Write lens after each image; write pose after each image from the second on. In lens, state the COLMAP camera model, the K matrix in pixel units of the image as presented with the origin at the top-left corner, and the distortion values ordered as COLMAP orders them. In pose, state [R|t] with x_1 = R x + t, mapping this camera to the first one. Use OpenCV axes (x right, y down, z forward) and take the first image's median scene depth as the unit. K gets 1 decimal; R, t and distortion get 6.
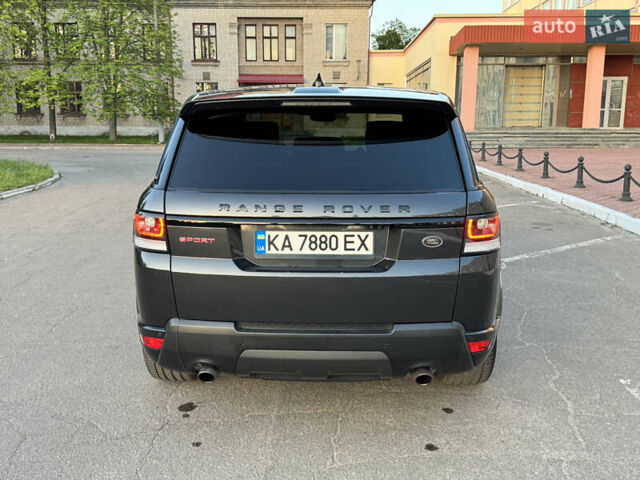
lens RADIAL K [[644.3, 0, 311.4], [0, 644.3, 244.7], [0, 0, 1]] dist [0.056204, 0.000000]
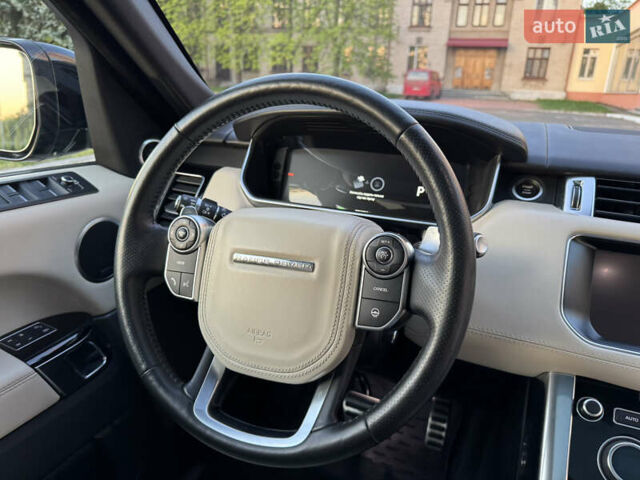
lens RADIAL K [[455.8, 0, 318.1], [0, 455.8, 241.4], [0, 0, 1]] dist [0.005910, -0.017760]
pose [[0.930799, 0.148685, -0.333926, -0.005705], [-0.098966, 0.981922, 0.161354, -0.027457], [0.351880, -0.117140, 0.928686, 0.177297]]
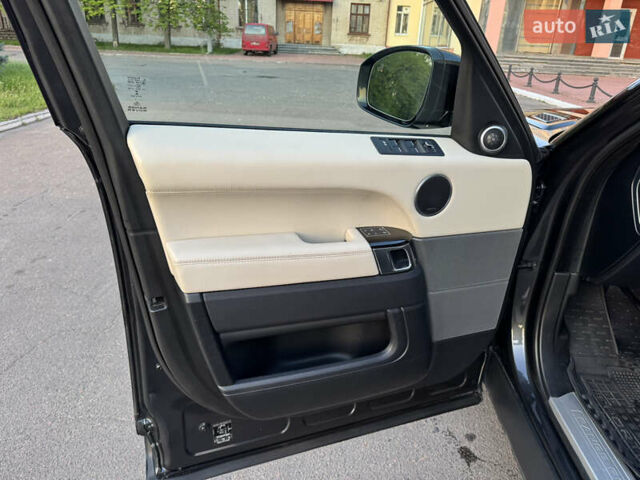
lens RADIAL K [[455.8, 0, 306.5], [0, 455.8, 238.5], [0, 0, 1]] dist [0.005910, -0.017760]
pose [[0.999059, 0.043364, -0.000369, -0.052602], [-0.042209, 0.974313, 0.221205, -0.026892], [0.009952, -0.220982, 0.975227, 0.162294]]
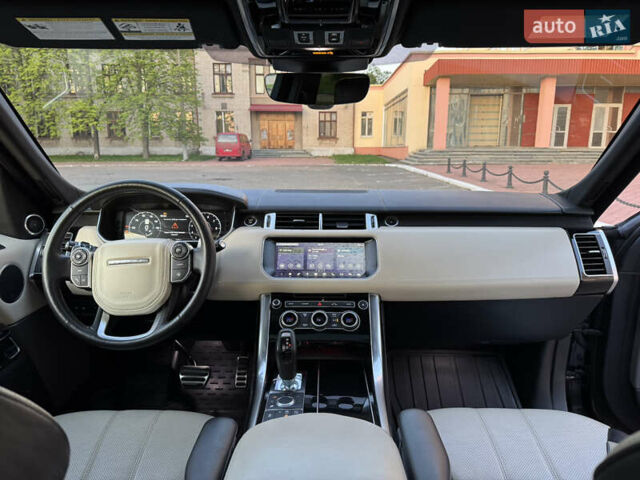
lens RADIAL K [[449.2, 0, 312.3], [0, 449.2, 247.1], [0, 0, 1]] dist [0.055792, -0.074149]
pose [[0.999974, -0.004882, 0.005329, 0.001832], [0.004686, 0.999334, 0.036178, -0.026368], [-0.005502, -0.036152, 0.999331, 0.155807]]
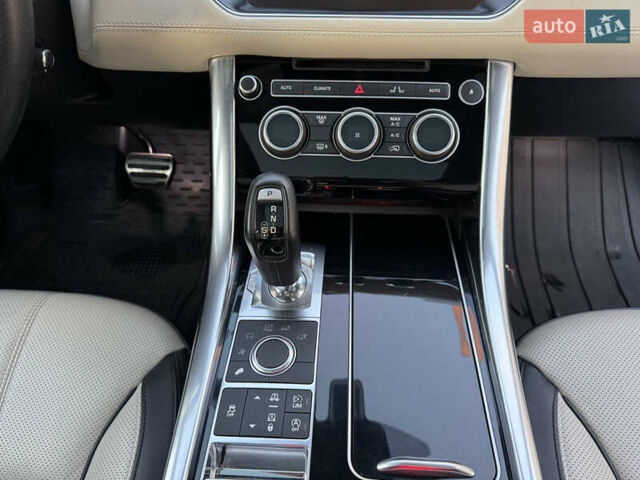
lens RADIAL K [[449.2, 0, 314.4], [0, 449.2, 240.9], [0, 0, 1]] dist [0.055792, -0.074149]
pose [[0.999430, 0.013180, -0.031076, 0.001681], [0.007658, 0.808090, 0.589009, -0.024913], [0.032875, -0.588911, 0.807529, 0.179225]]
